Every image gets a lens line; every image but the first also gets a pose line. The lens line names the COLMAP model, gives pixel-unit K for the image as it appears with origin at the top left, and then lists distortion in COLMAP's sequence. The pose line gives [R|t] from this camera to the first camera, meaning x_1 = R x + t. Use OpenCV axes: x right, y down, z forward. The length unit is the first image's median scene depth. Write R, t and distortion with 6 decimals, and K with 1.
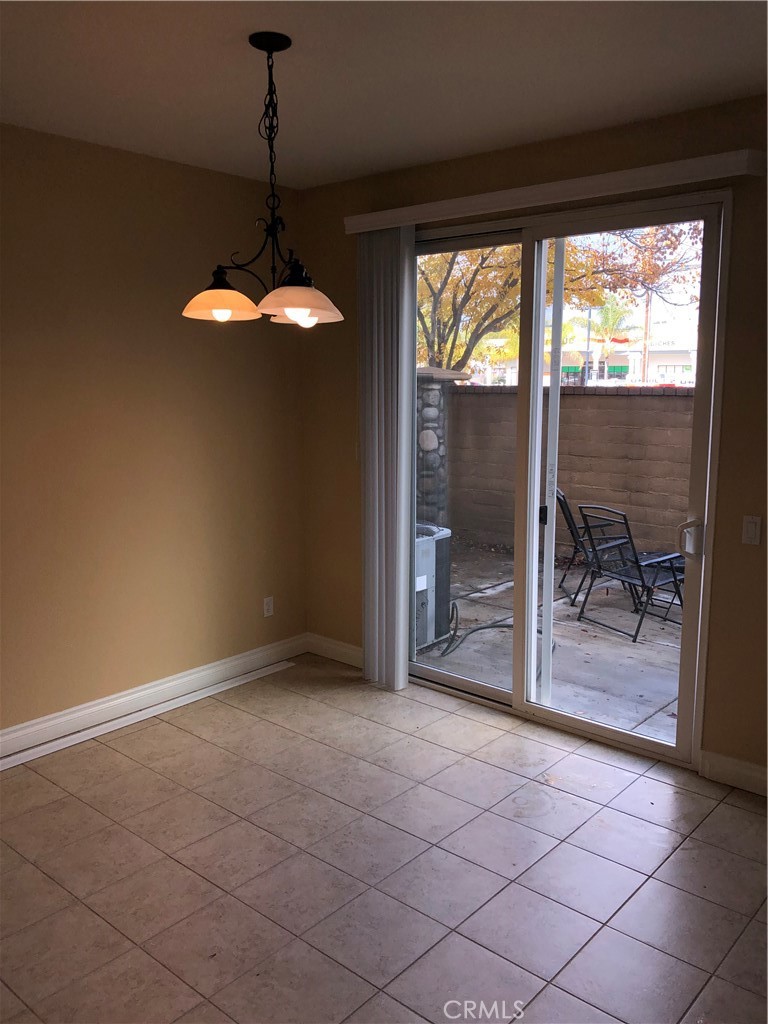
lens RADIAL K [[845.0, 0, 387.0], [0, 845.0, 510.8], [0, 0, 1]] dist [0.031182, -0.026660]
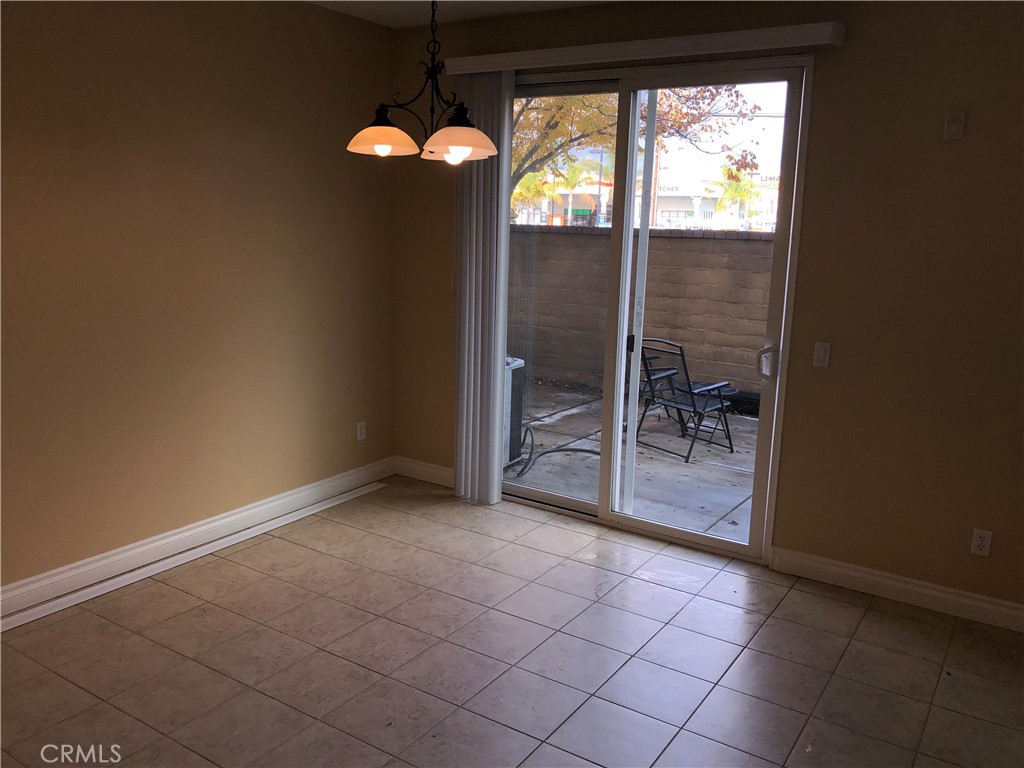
lens RADIAL K [[845.0, 0, 505.2], [0, 845.0, 384.4], [0, 0, 1]] dist [0.031182, -0.026660]
pose [[0.991088, 0.000680, 0.133210, -0.123977], [-0.005950, 0.999215, 0.039162, 0.016770], [-0.133079, -0.039605, 0.990314, -0.072155]]
